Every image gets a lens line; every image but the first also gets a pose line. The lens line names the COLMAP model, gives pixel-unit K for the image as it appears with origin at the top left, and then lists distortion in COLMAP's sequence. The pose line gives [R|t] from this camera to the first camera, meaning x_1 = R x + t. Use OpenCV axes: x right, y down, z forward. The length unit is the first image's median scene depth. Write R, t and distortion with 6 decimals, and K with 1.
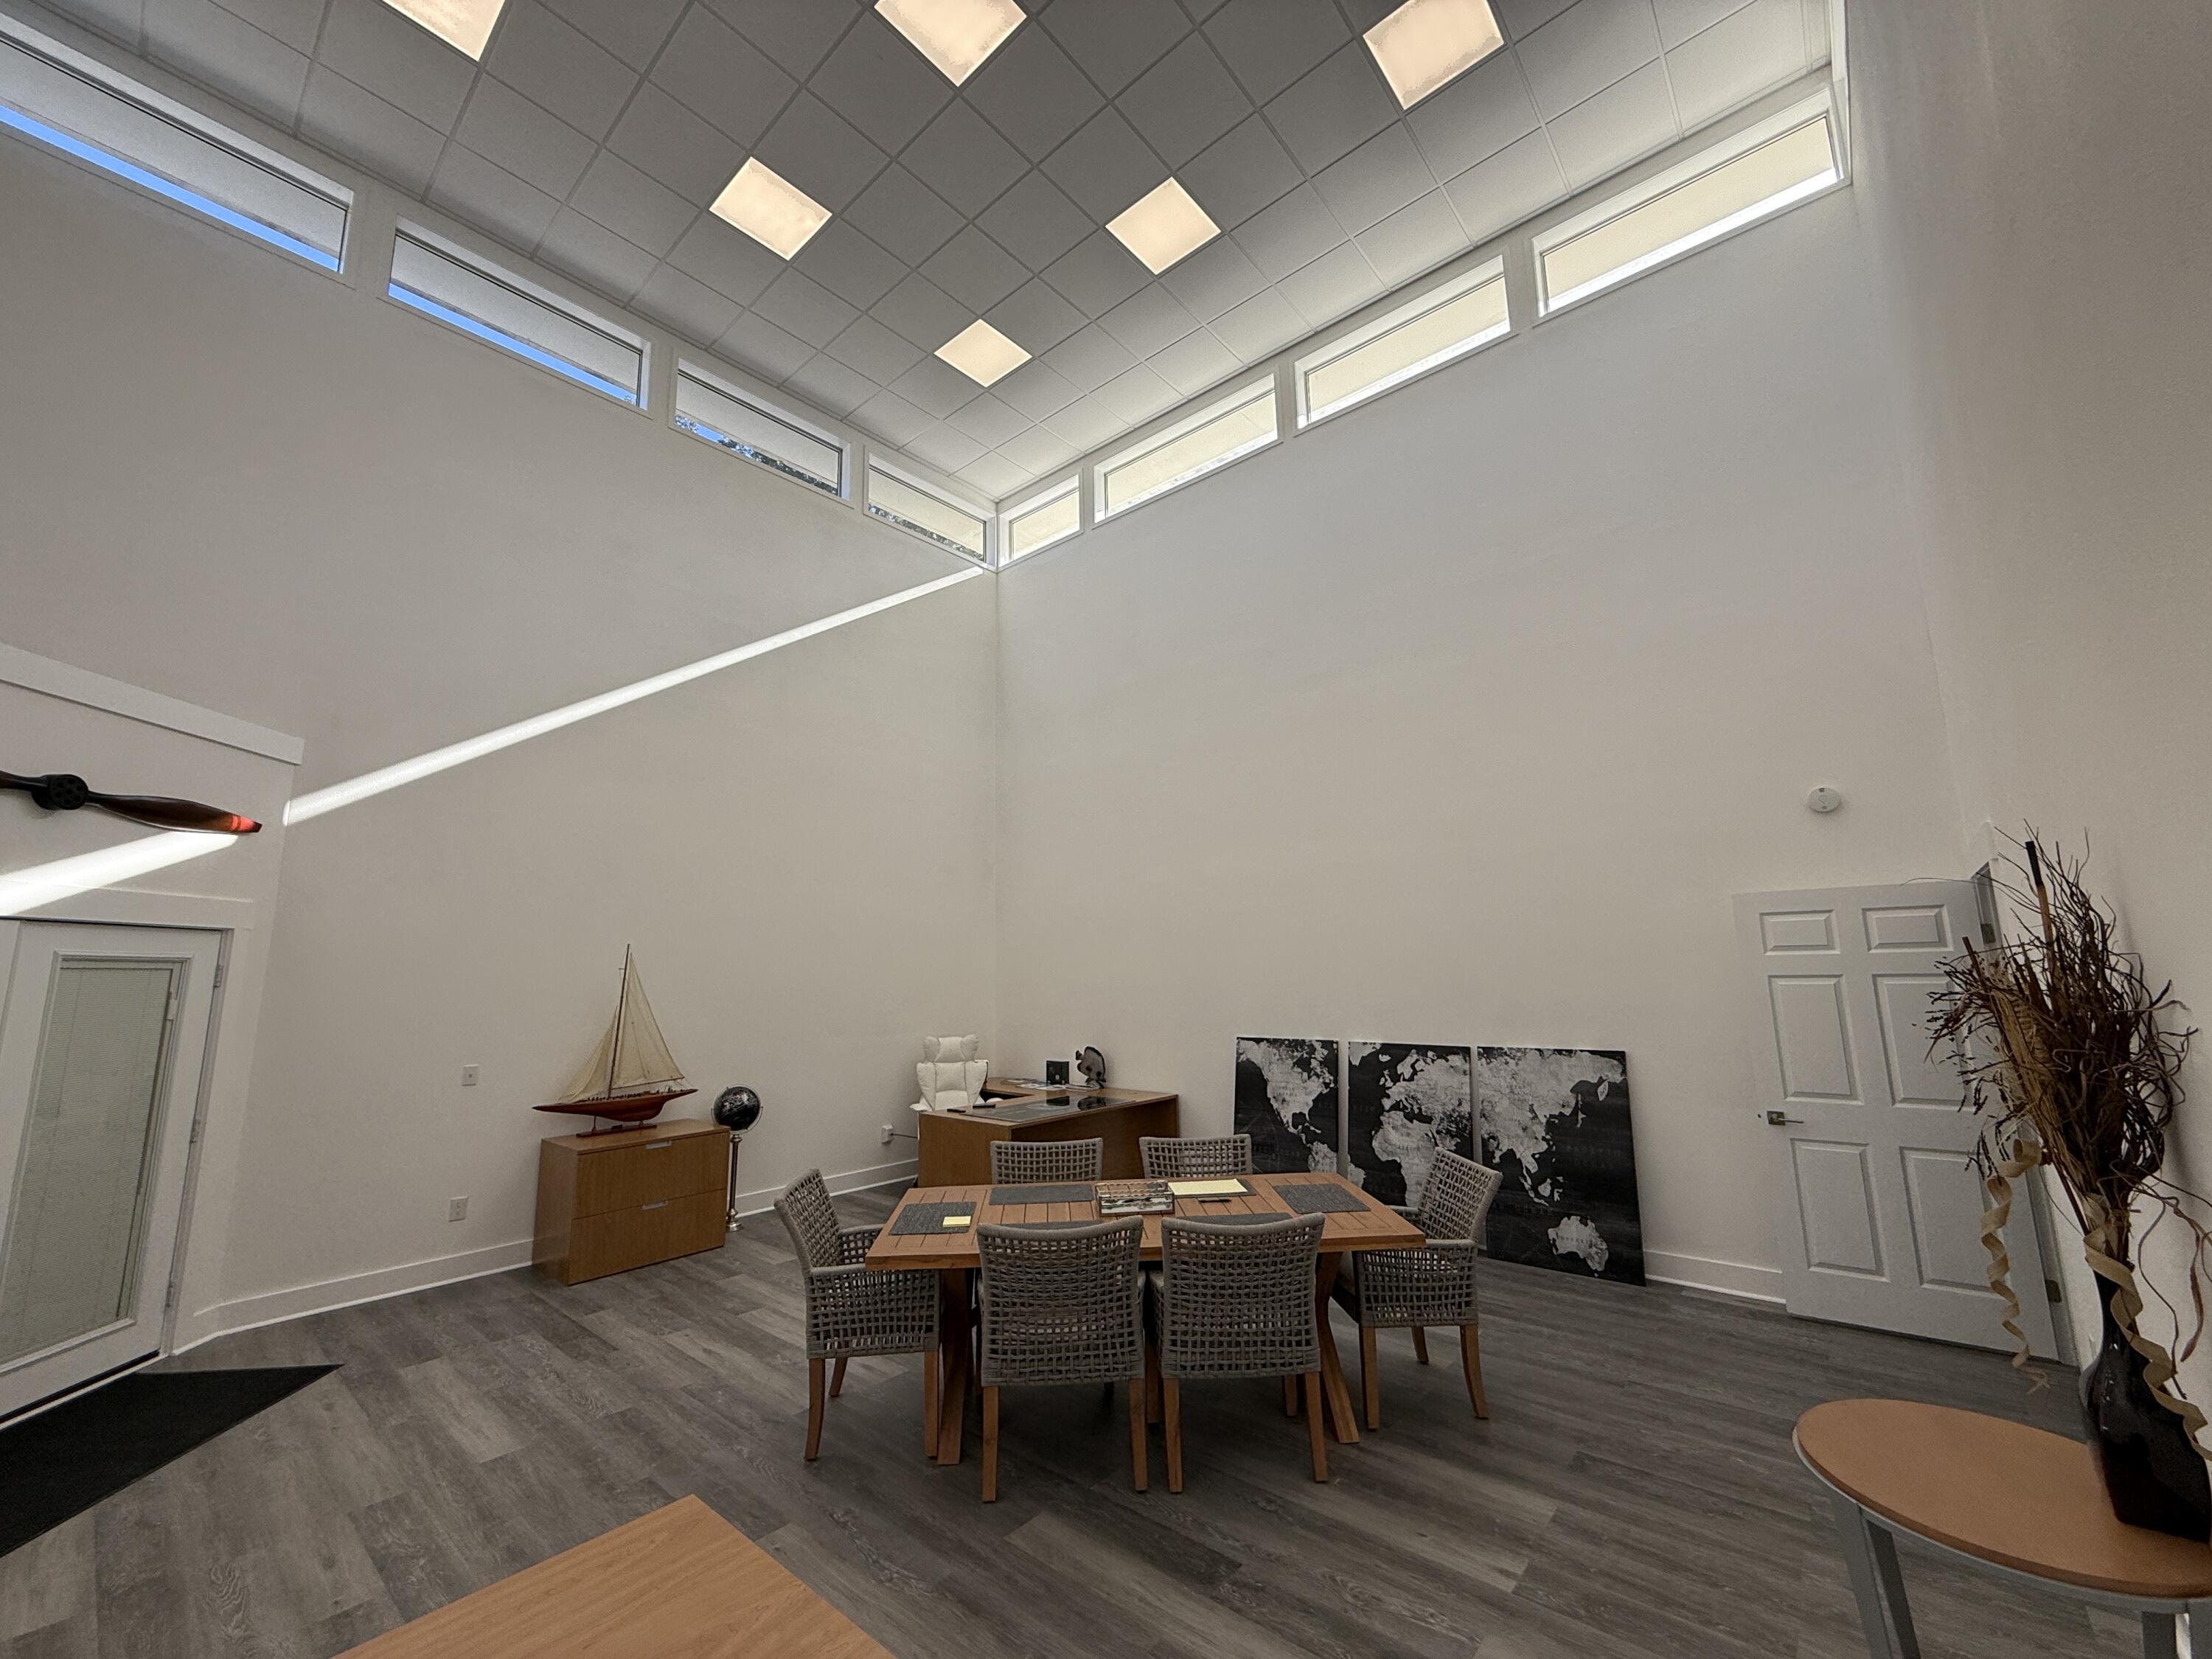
lens RADIAL K [[875.9, 0, 1106.0], [0, 875.9, 829.5], [0, 0, 1]] dist [-0.003640, -0.000369]
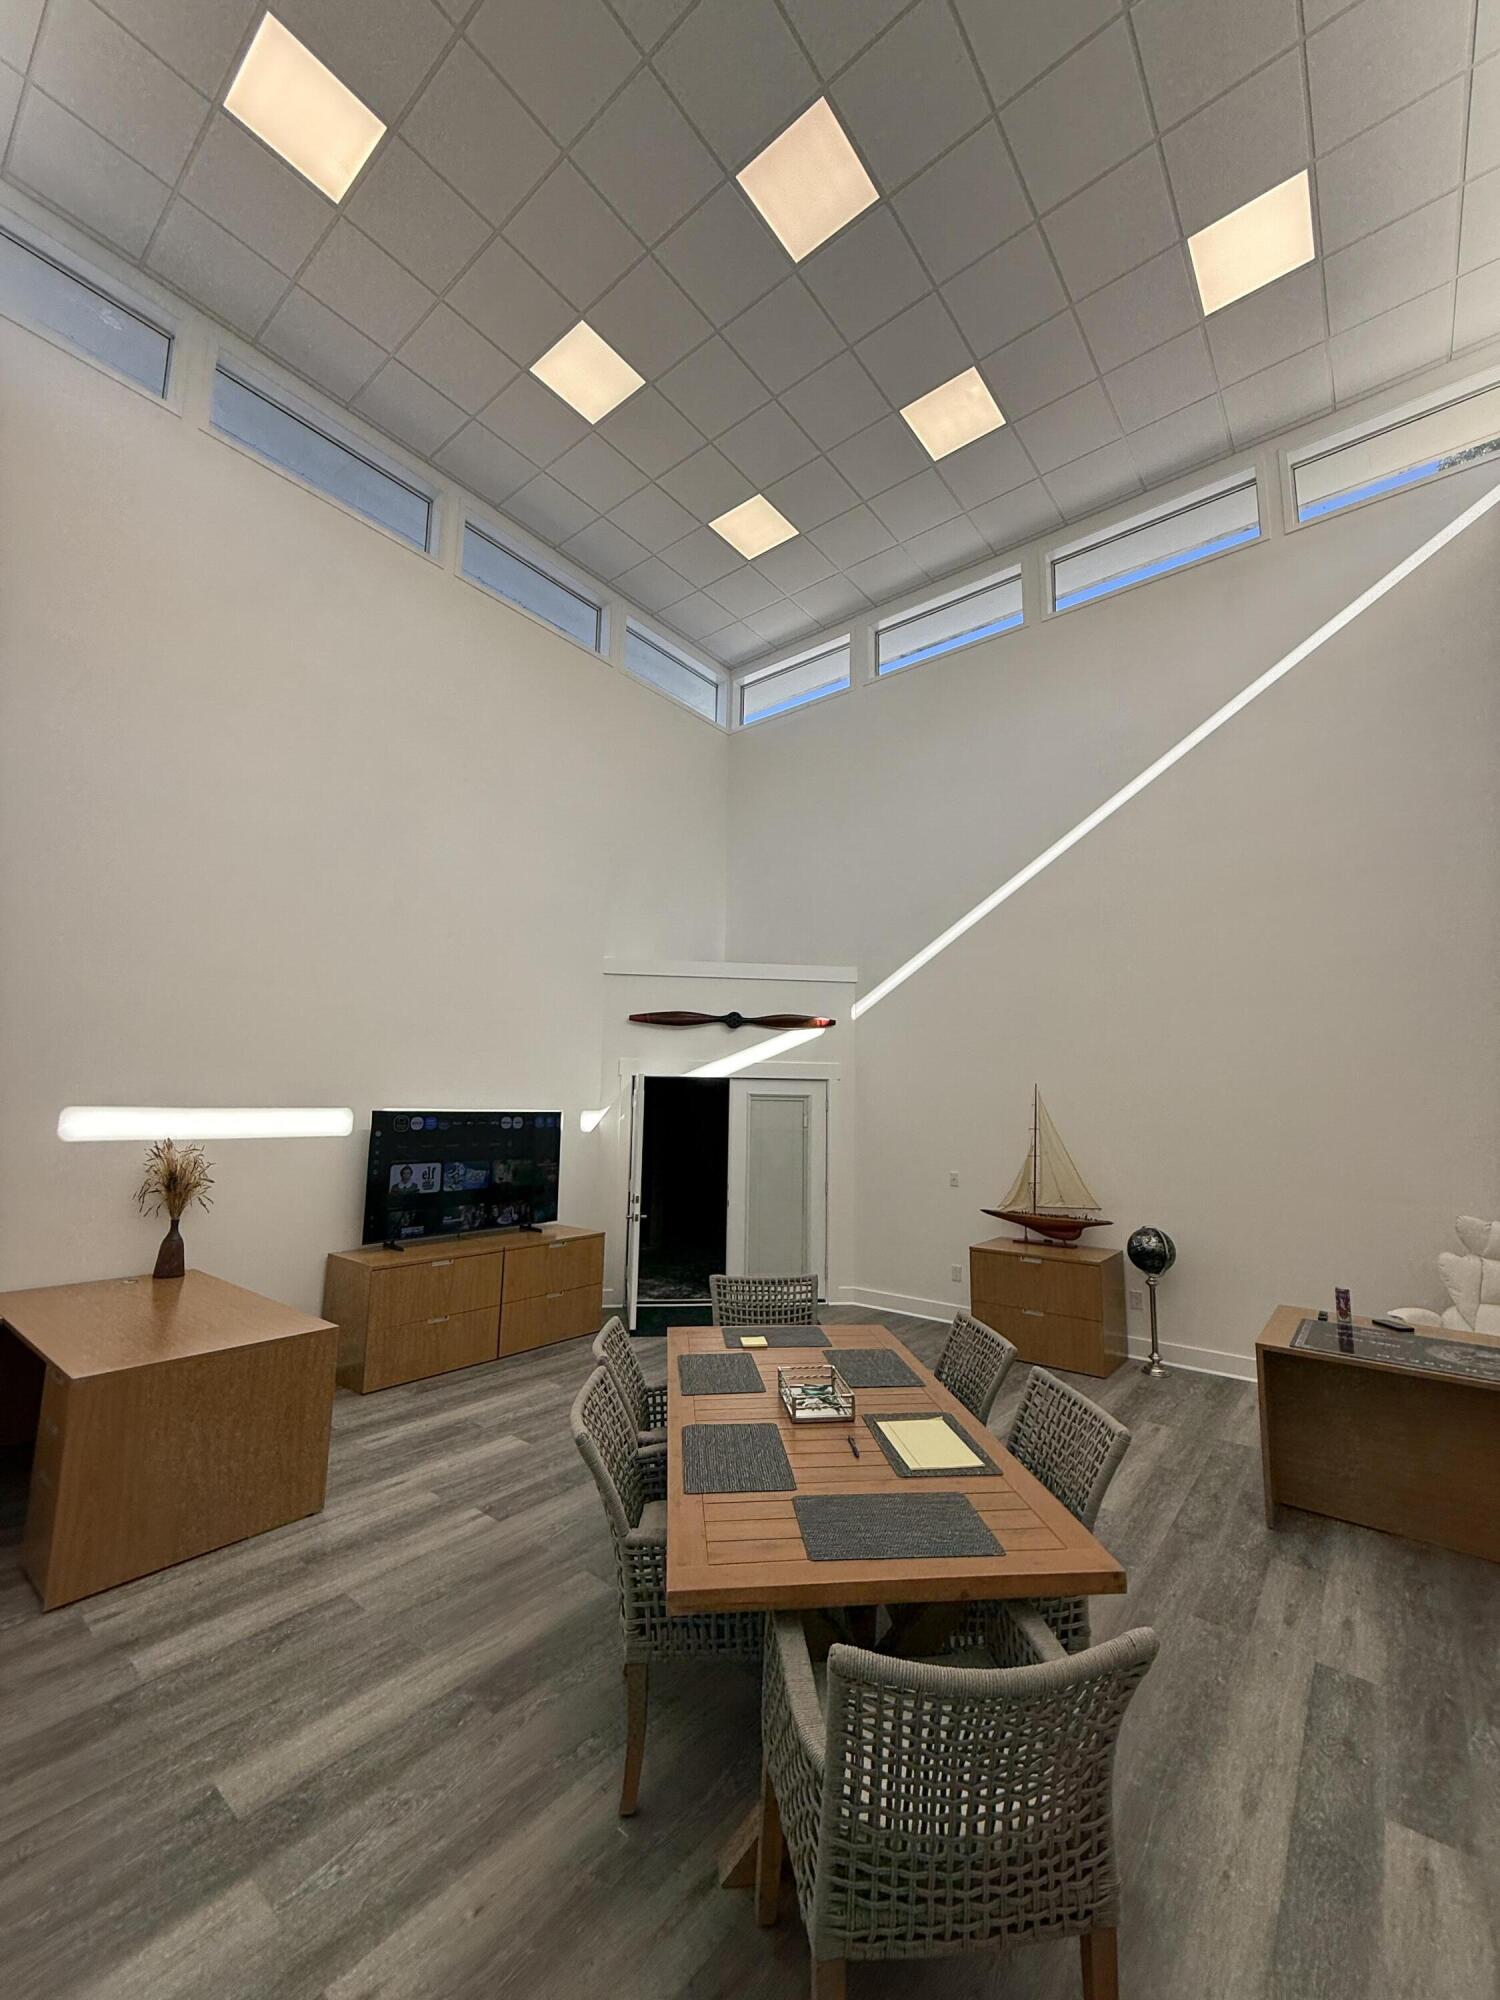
lens RADIAL K [[791.9, 0, 750.0], [0, 791.9, 1000.0], [0, 0, 1]] dist [-0.003640, -0.000369]
pose [[0.035191, -0.112850, -0.992989, 0.519137], [0.143240, 0.983915, -0.106742, 0.082256], [0.989062, -0.138480, 0.050789, 0.612737]]
